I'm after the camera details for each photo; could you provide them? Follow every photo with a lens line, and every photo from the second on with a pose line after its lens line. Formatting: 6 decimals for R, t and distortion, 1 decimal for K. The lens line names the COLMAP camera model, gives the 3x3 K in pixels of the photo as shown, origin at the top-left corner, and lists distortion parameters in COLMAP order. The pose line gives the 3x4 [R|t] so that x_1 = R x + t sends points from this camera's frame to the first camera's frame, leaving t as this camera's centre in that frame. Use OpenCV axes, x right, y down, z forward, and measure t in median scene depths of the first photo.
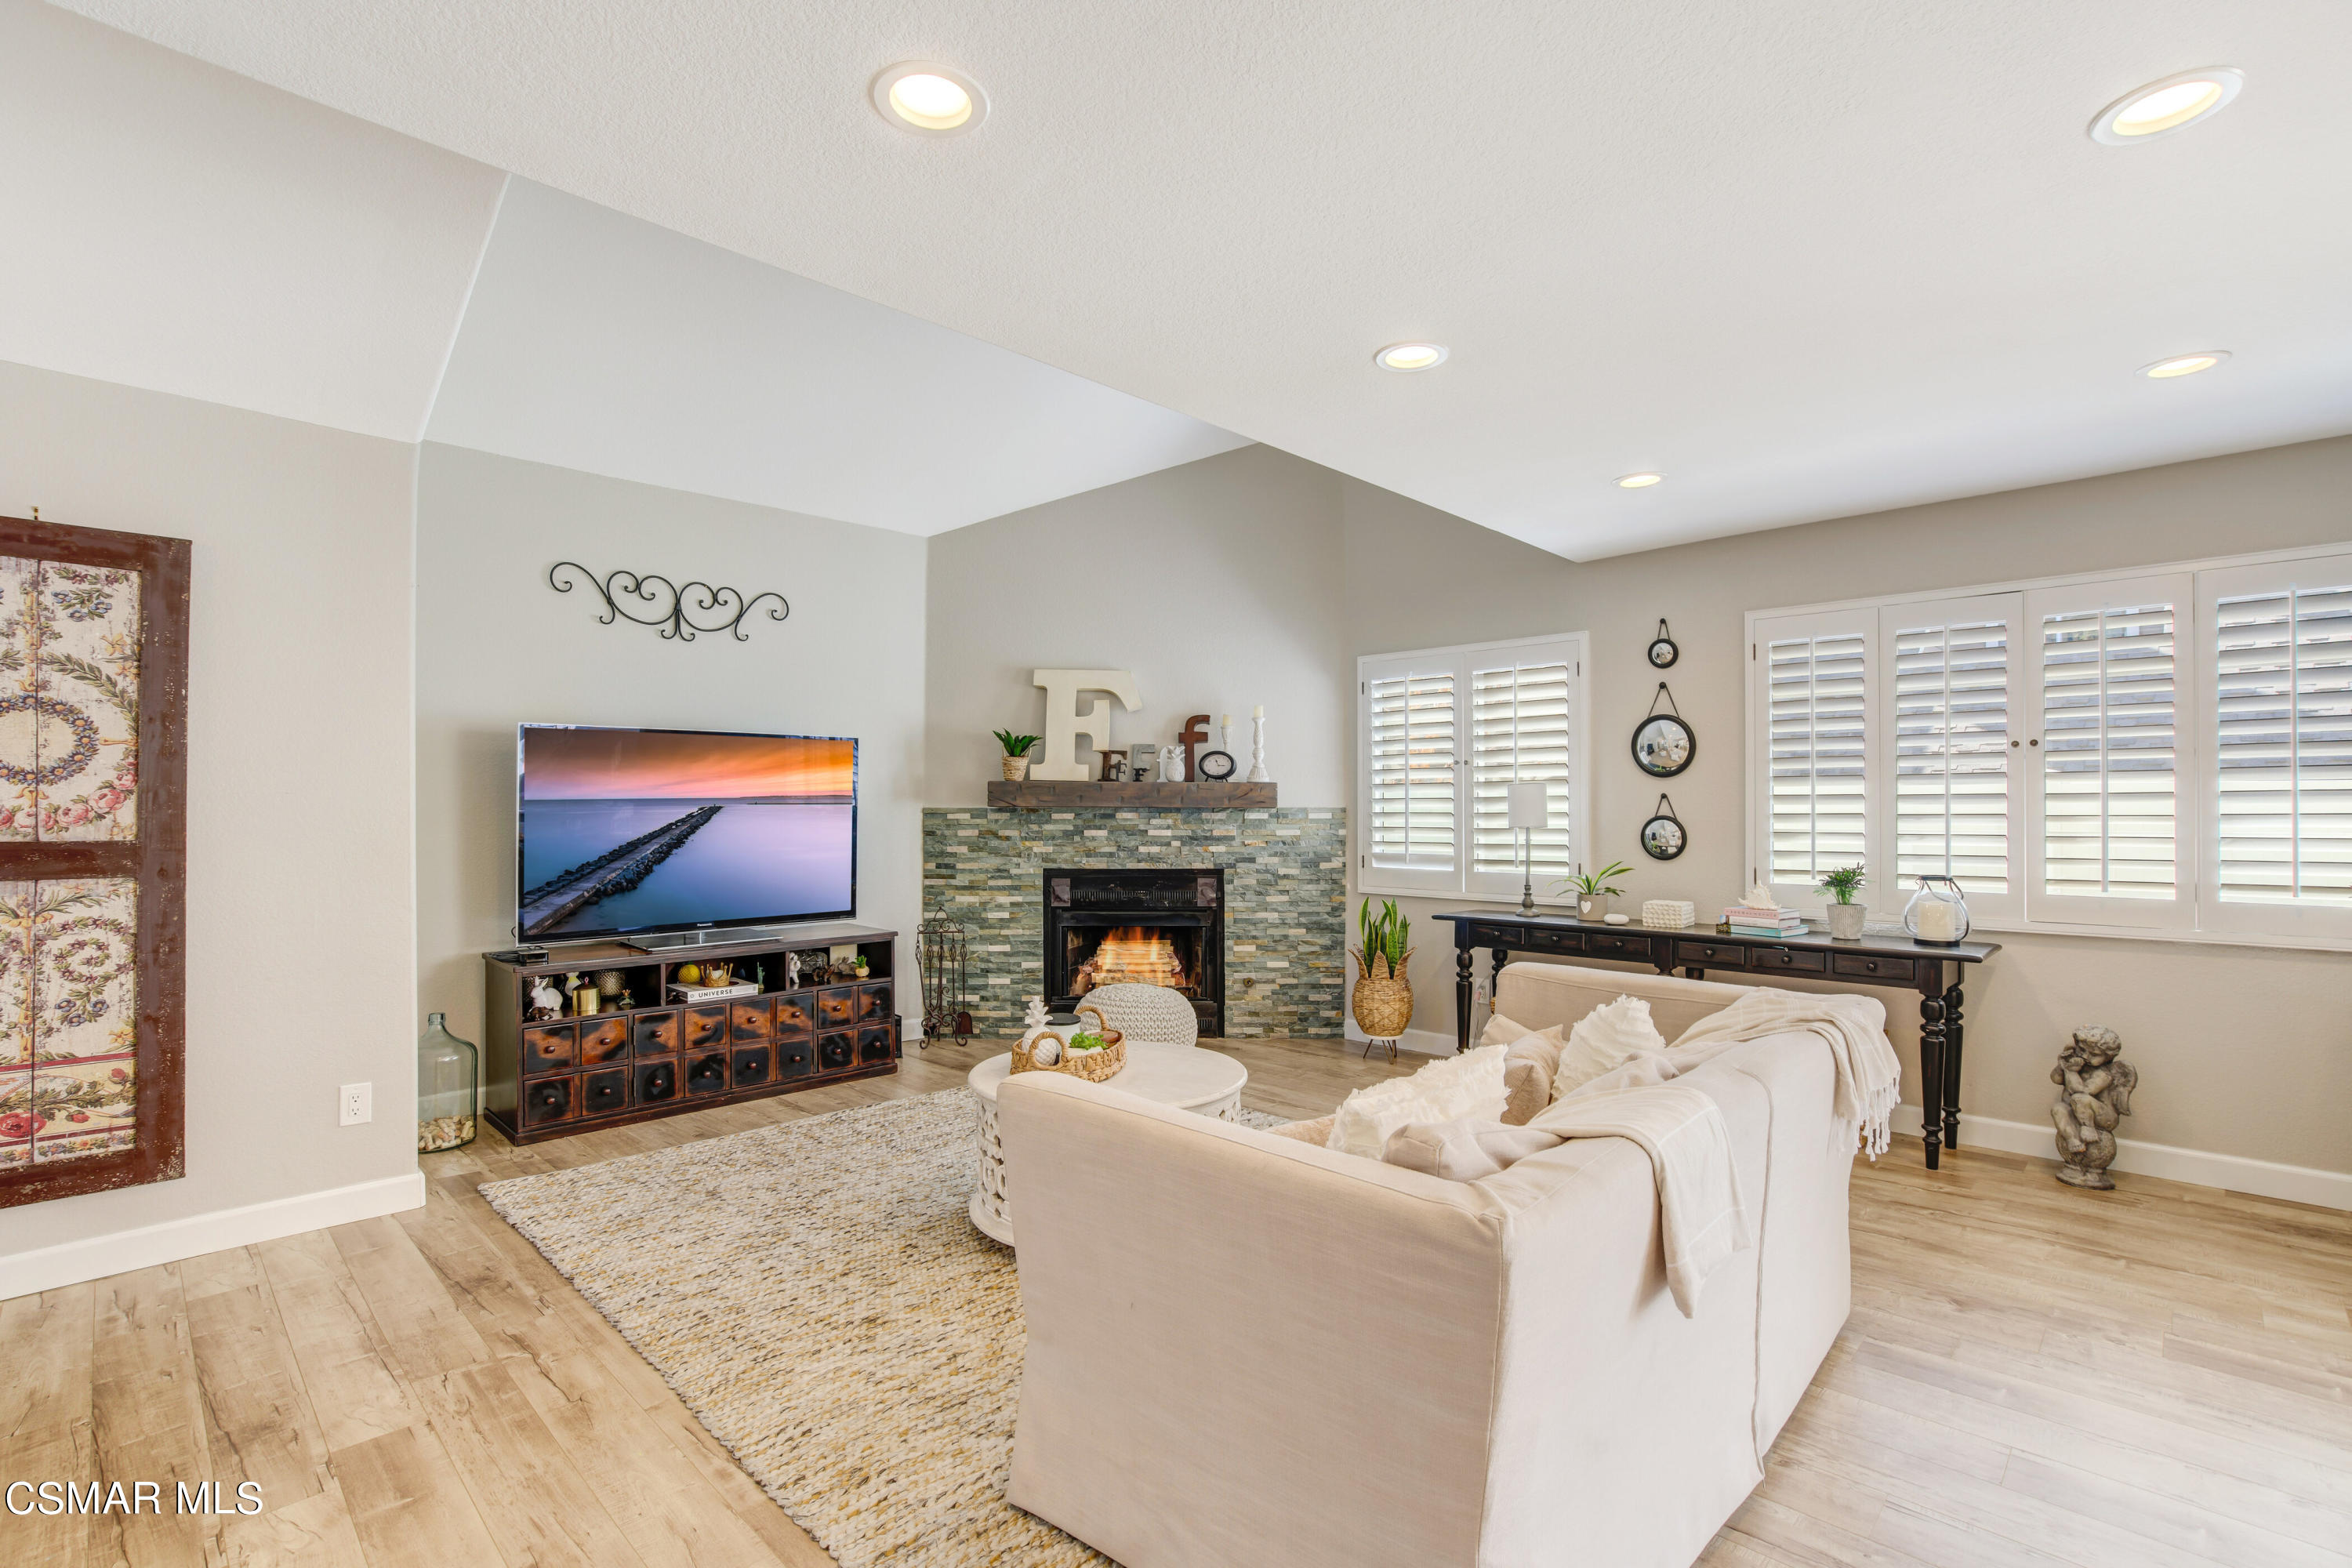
lens RADIAL K [[1086.1, 0, 1176.0], [0, 1086.1, 784.0], [0, 0, 1]] dist [-0.046174, 0.021087]
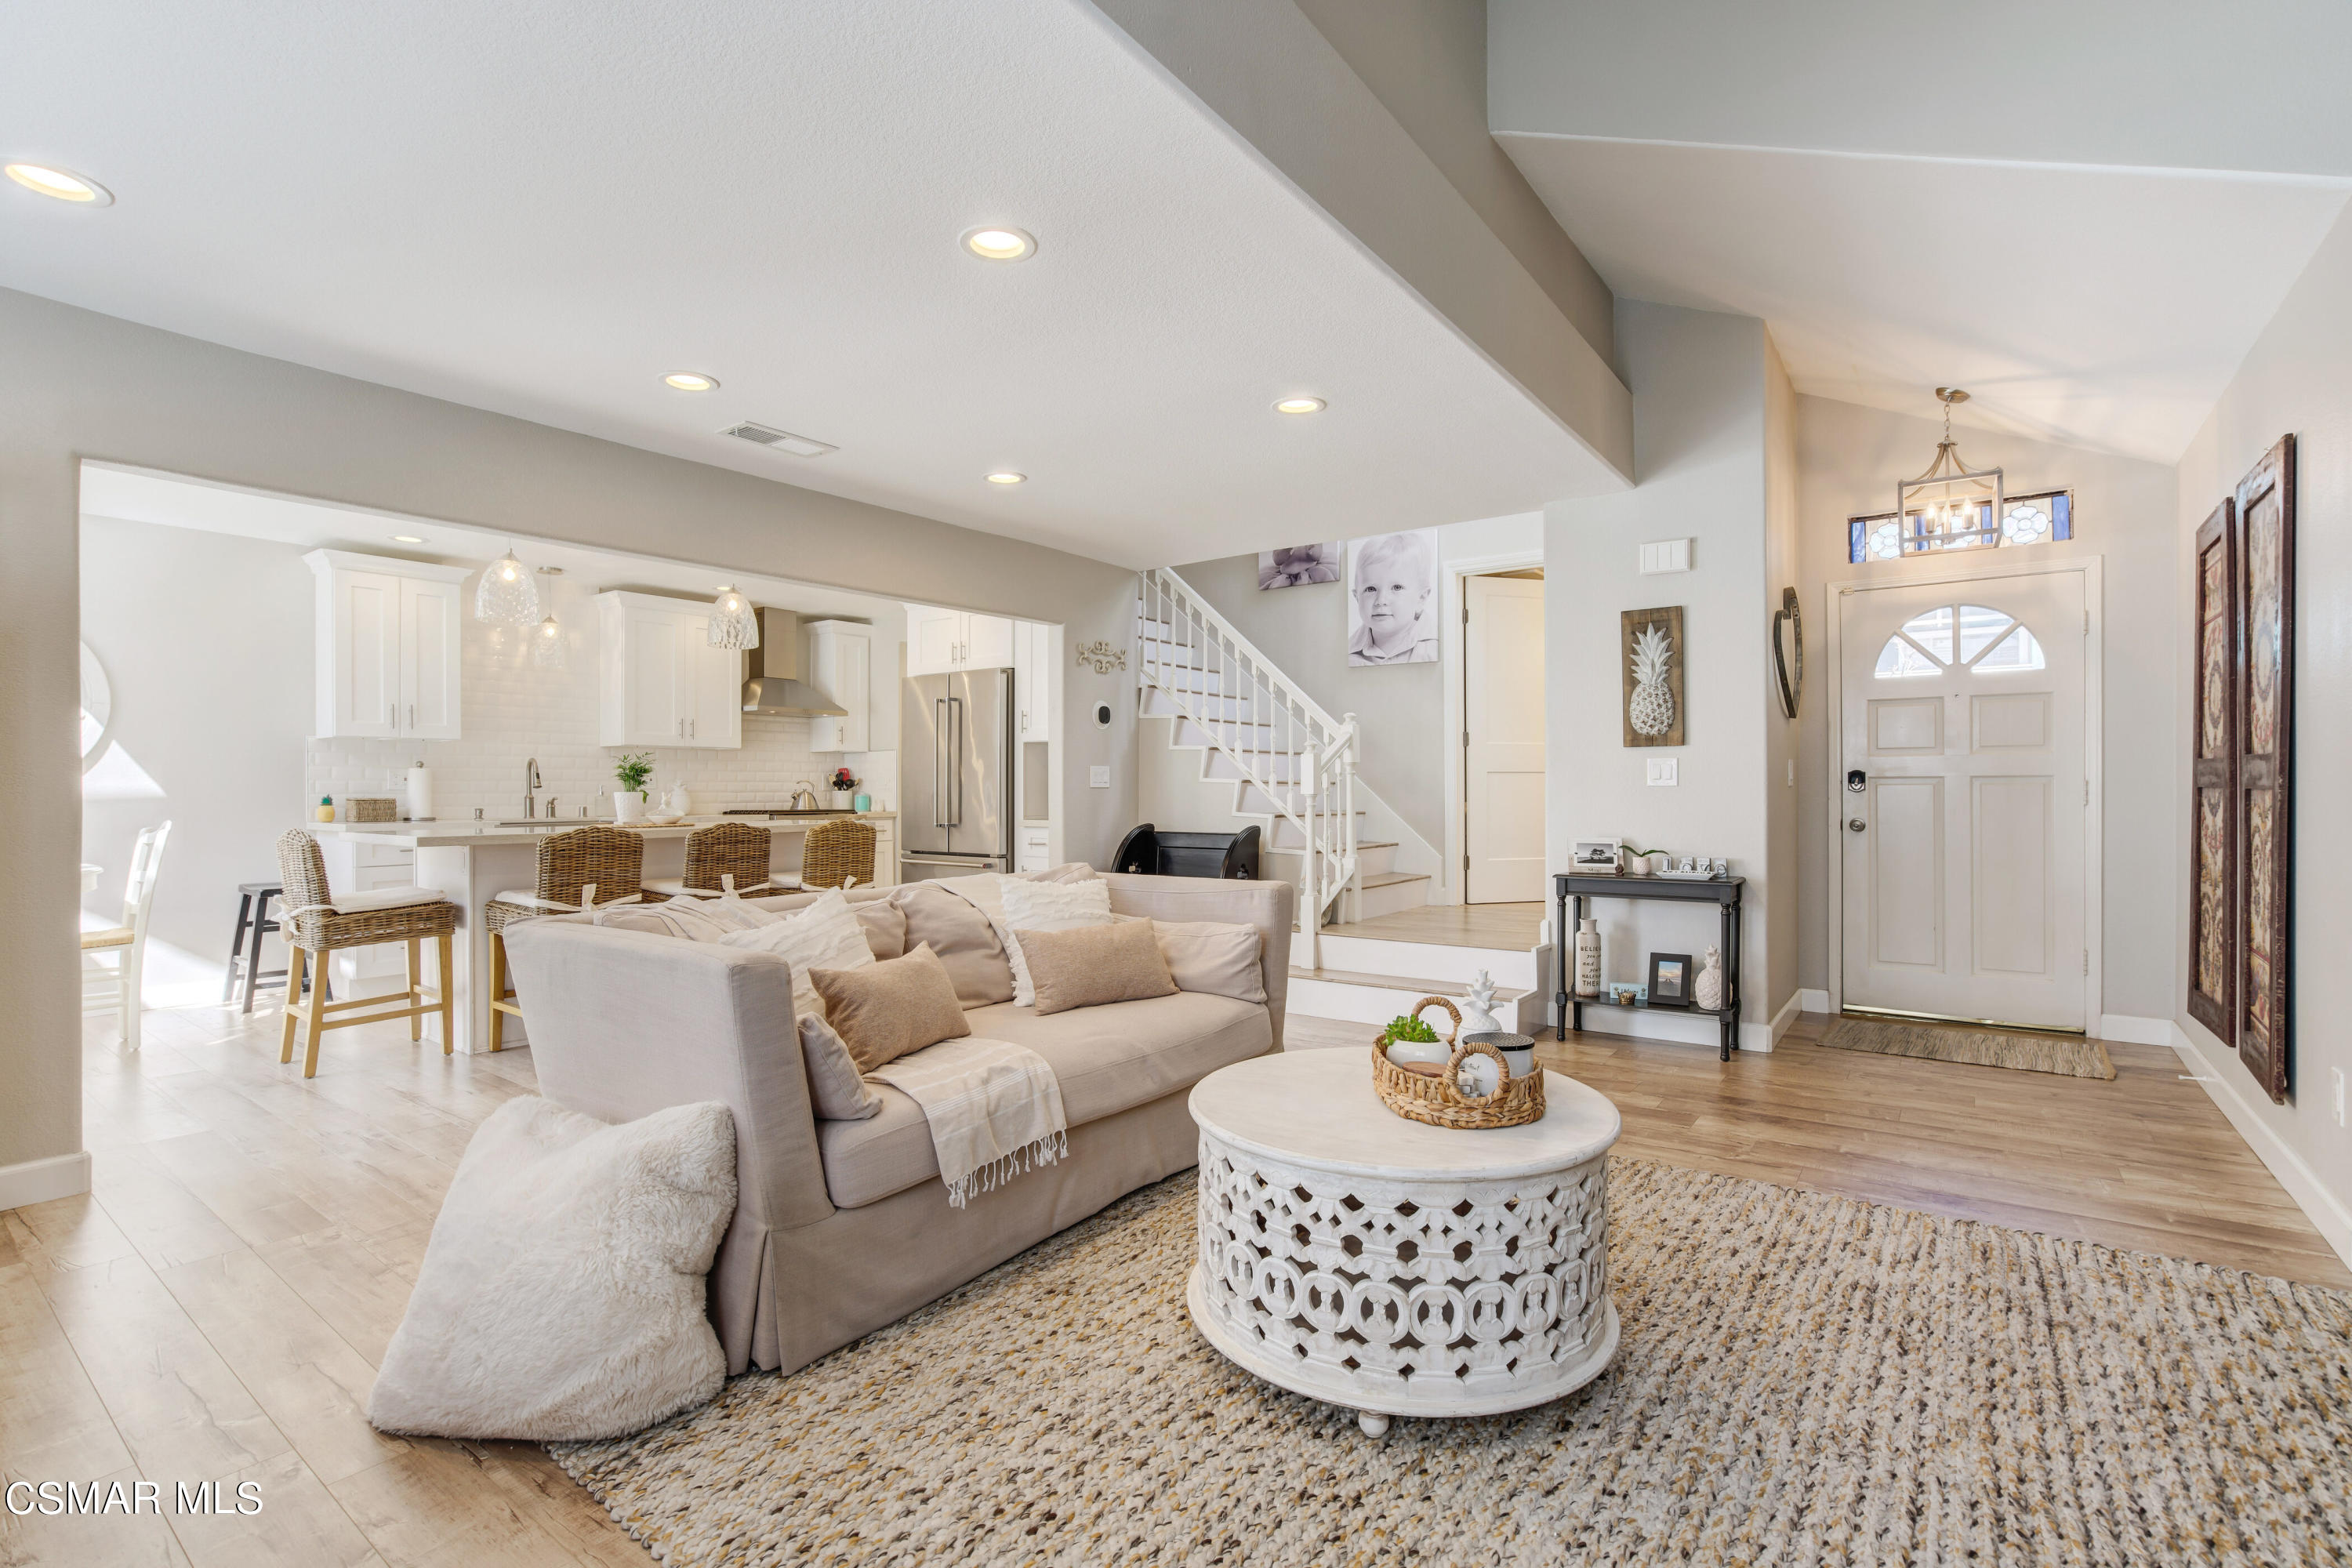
lens RADIAL K [[1086.1, 0, 1176.0], [0, 1086.1, 784.0], [0, 0, 1]] dist [-0.046174, 0.021087]
pose [[-0.989790, 0.005589, -0.142427, 0.105345], [0.009032, 0.999682, -0.023540, 0.053720], [0.142250, -0.024586, -0.989525, 1.026853]]
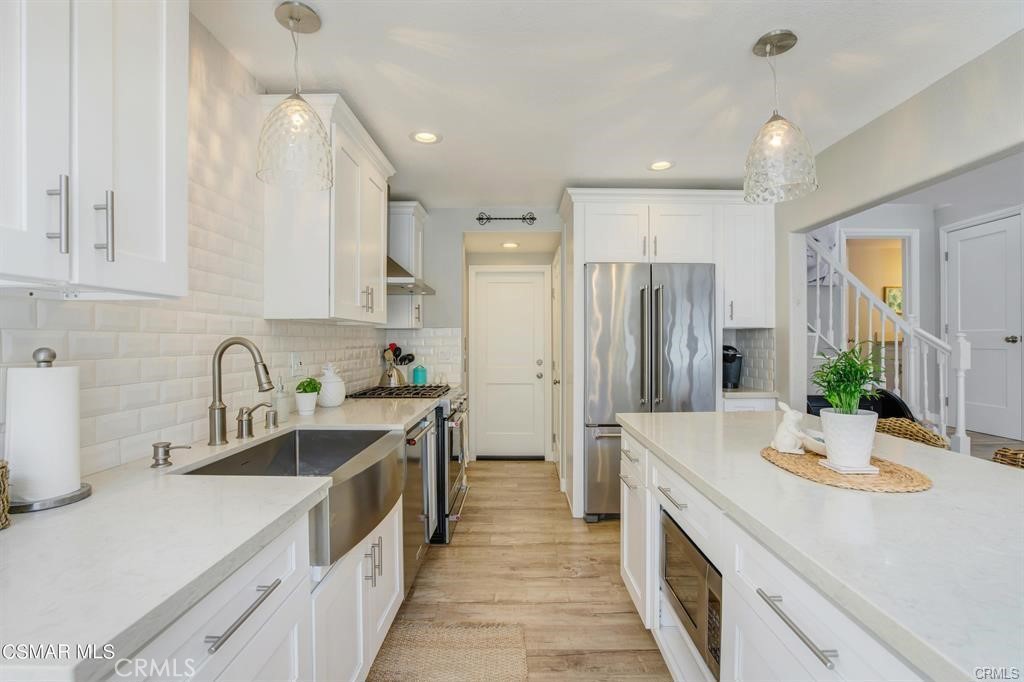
lens RADIAL K [[472.9, 0, 512.0], [0, 472.9, 341.0], [0, 0, 1]] dist [-0.046174, 0.021087]
pose [[-0.708197, 0.003845, -0.706005, 0.762980], [0.018547, 0.999741, -0.013161, -0.003436], [0.705772, -0.022415, -0.708085, 0.018459]]
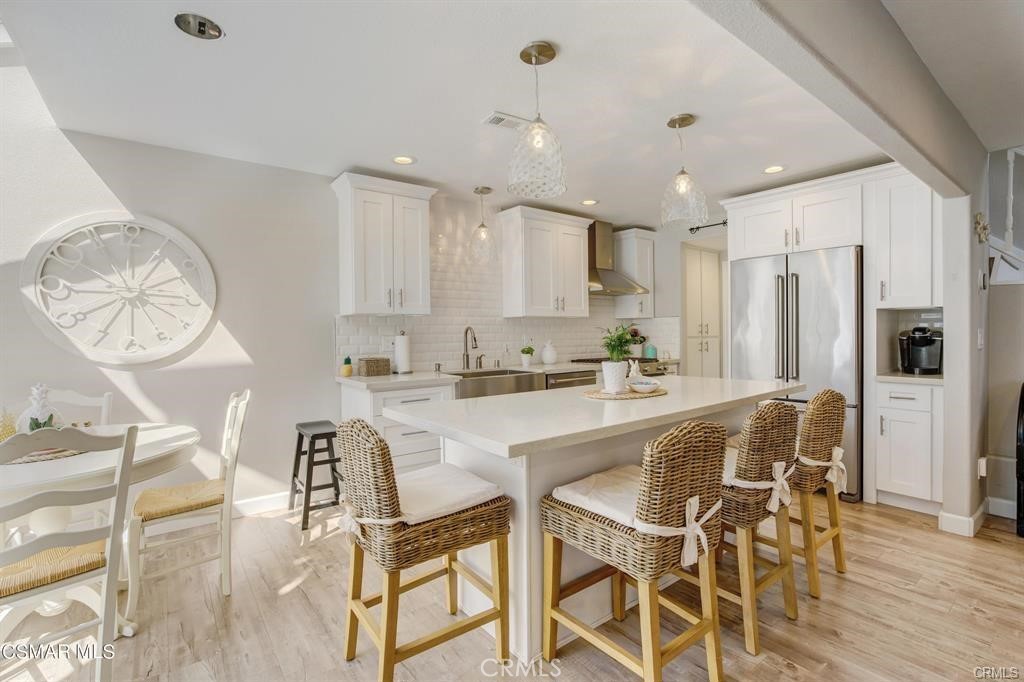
lens RADIAL K [[472.9, 0, 512.0], [0, 472.9, 341.0], [0, 0, 1]] dist [-0.046174, 0.021087]
pose [[-0.991289, 0.011342, 0.131212, 0.499061], [0.011308, 0.999936, -0.001008, 0.012219], [-0.131215, 0.000484, -0.991354, 0.444796]]
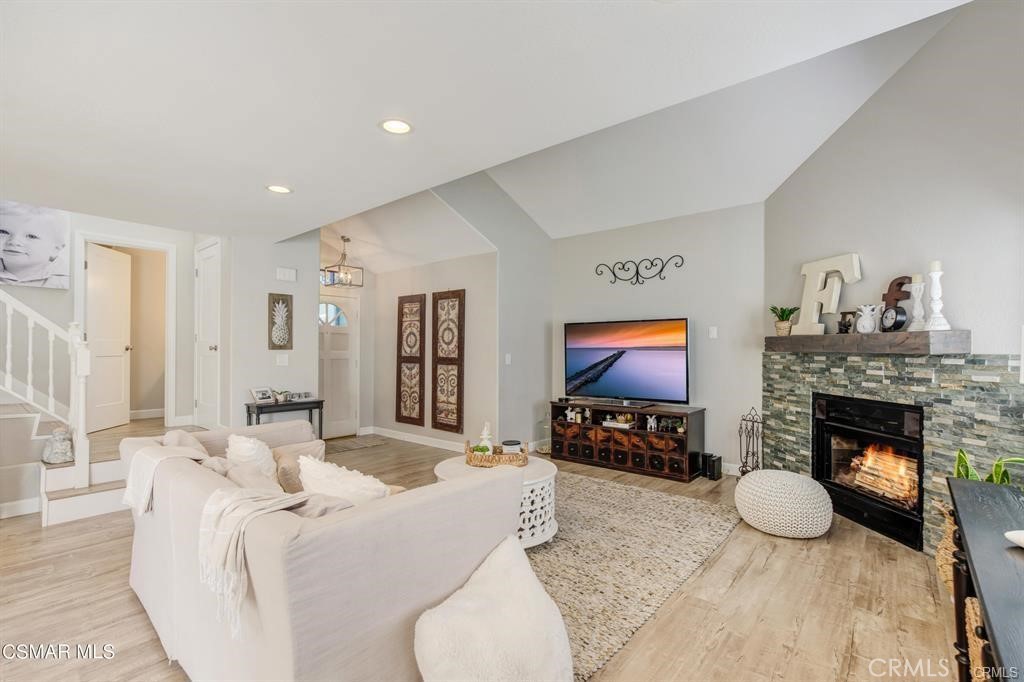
lens RADIAL K [[465.3, 0, 512.0], [0, 465.3, 341.0], [0, 0, 1]] dist [-0.036467, 0.023464]
pose [[0.075252, -0.016797, -0.997023, 0.568159], [0.016458, 0.999743, -0.015601, 0.009909], [0.997029, -0.015235, 0.075510, 0.600649]]
